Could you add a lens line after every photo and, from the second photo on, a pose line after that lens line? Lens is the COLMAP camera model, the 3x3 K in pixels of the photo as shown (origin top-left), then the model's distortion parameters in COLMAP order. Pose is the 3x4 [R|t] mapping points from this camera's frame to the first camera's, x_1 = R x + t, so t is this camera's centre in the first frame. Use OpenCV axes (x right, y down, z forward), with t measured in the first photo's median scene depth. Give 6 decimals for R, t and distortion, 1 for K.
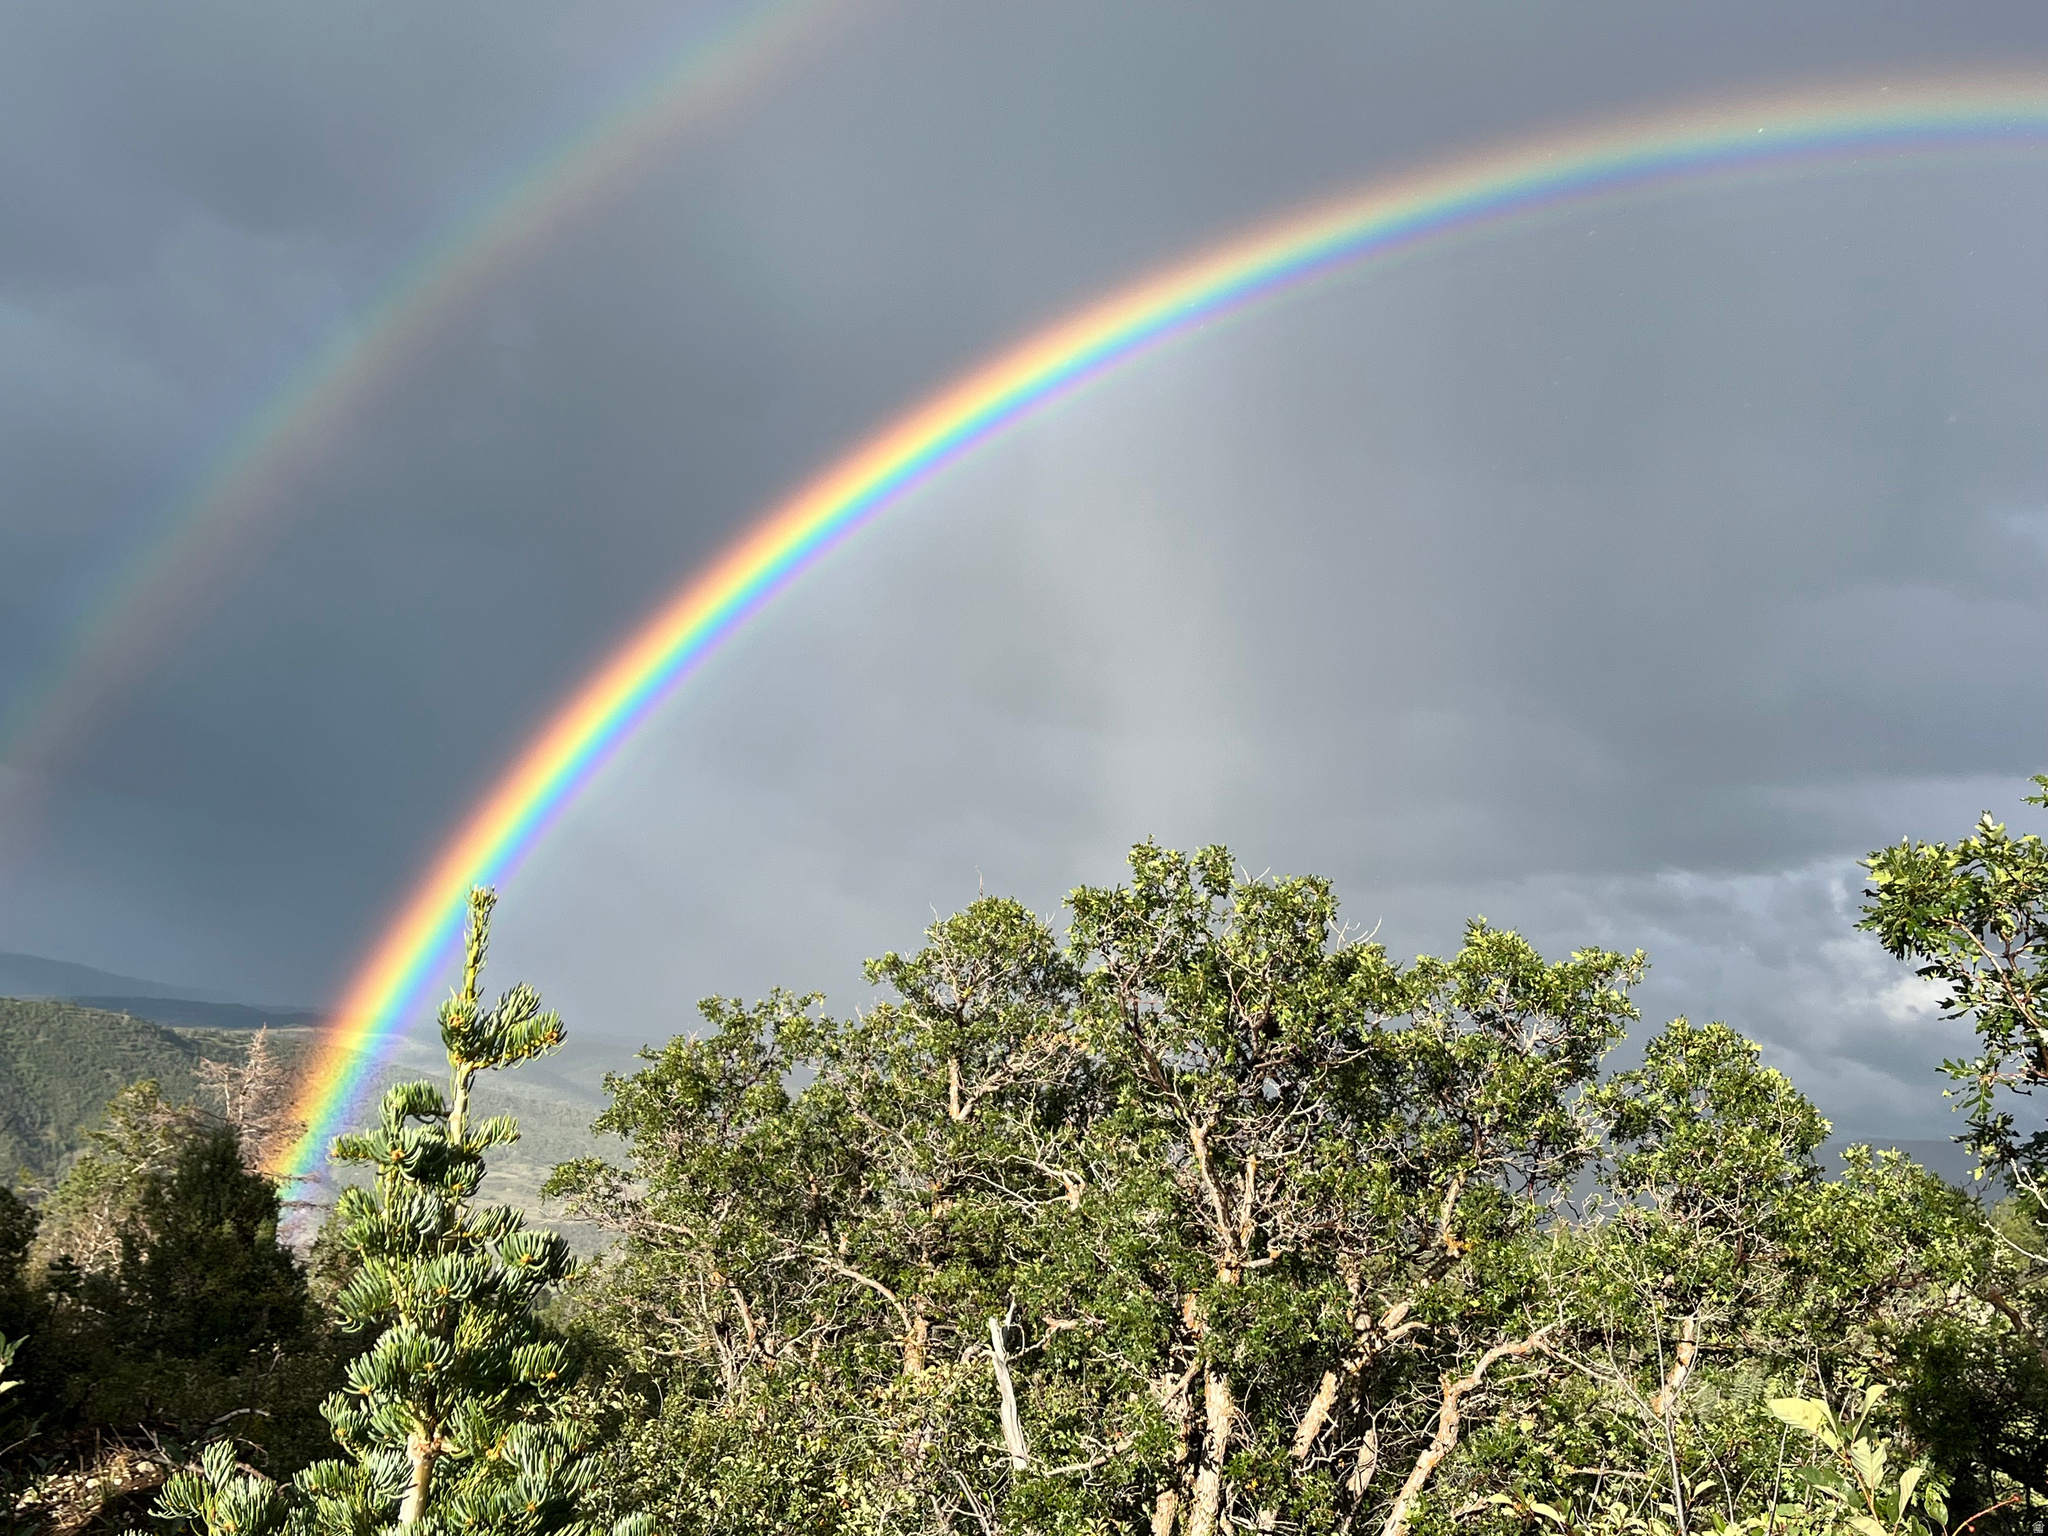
lens RADIAL K [[2083.4, 0, 1024.0], [0, 2083.4, 768.0], [0, 0, 1]] dist [0.039245, 0.019117]
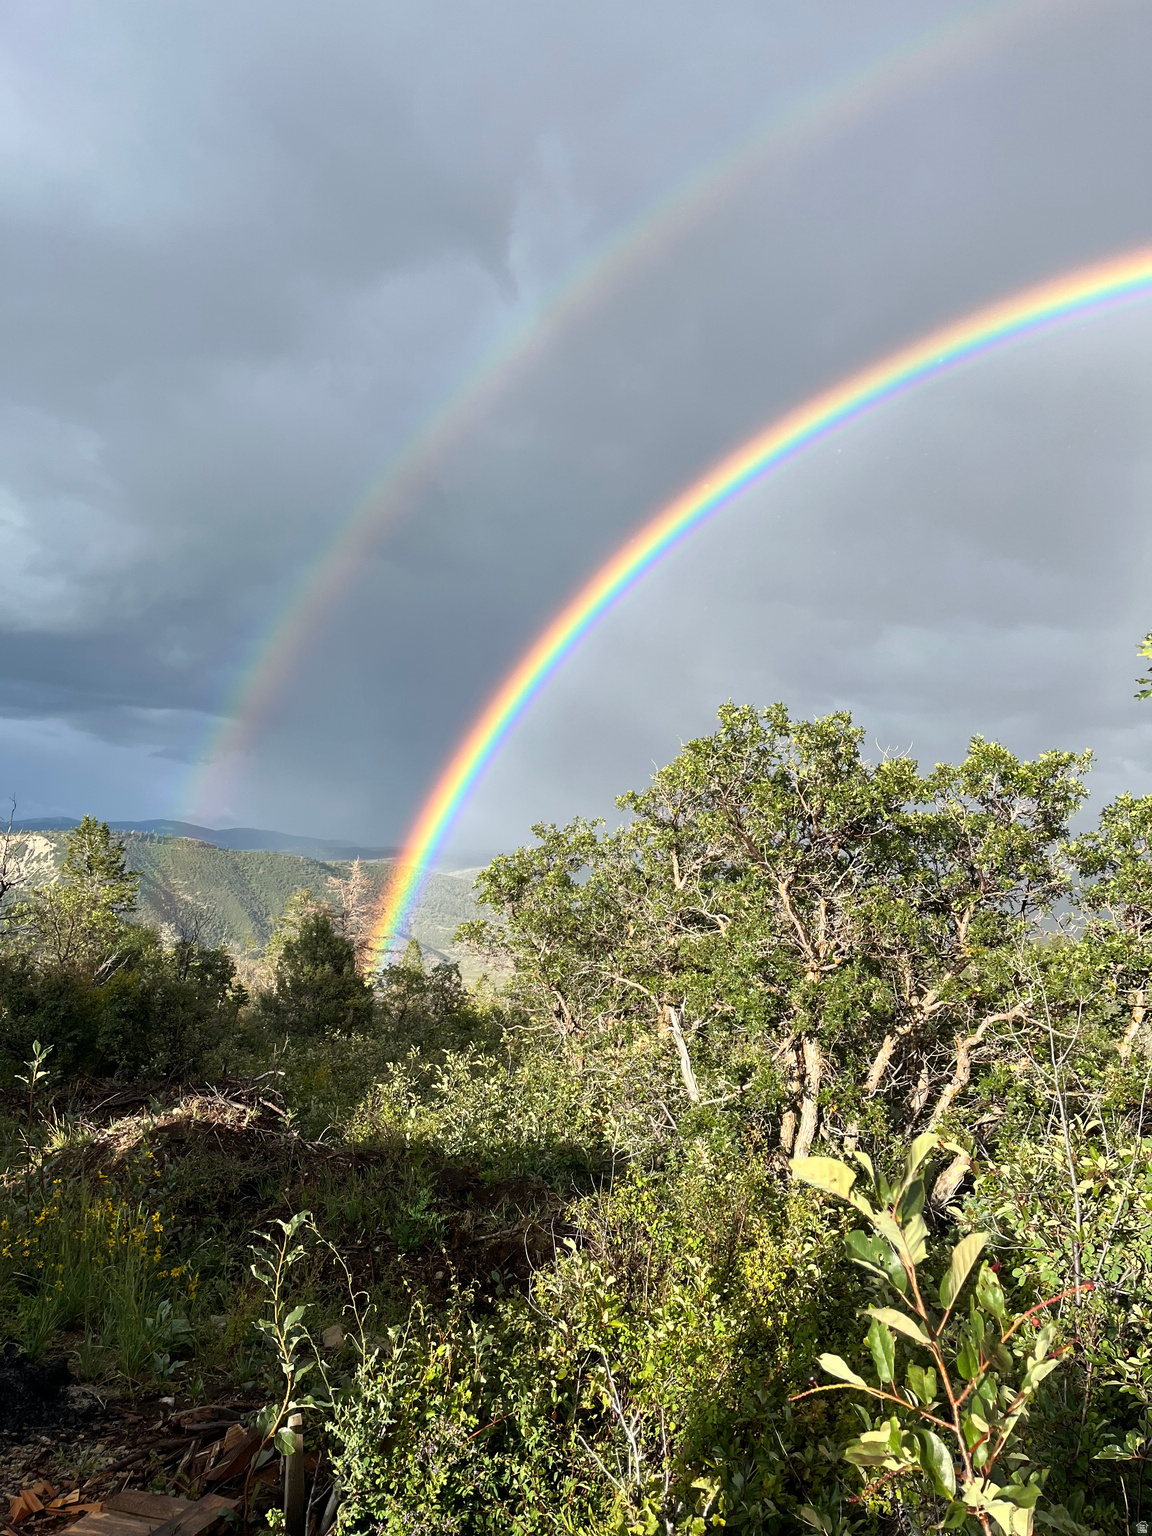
lens RADIAL K [[1160.2, 0, 576.0], [0, 1160.2, 768.0], [0, 0, 1]] dist [0.104415, -0.140544]
pose [[0.982147, -0.073621, -0.173112, 0.076454], [0.084126, 0.994983, 0.054141, 0.023387], [0.168258, -0.067738, 0.983413, 0.108935]]
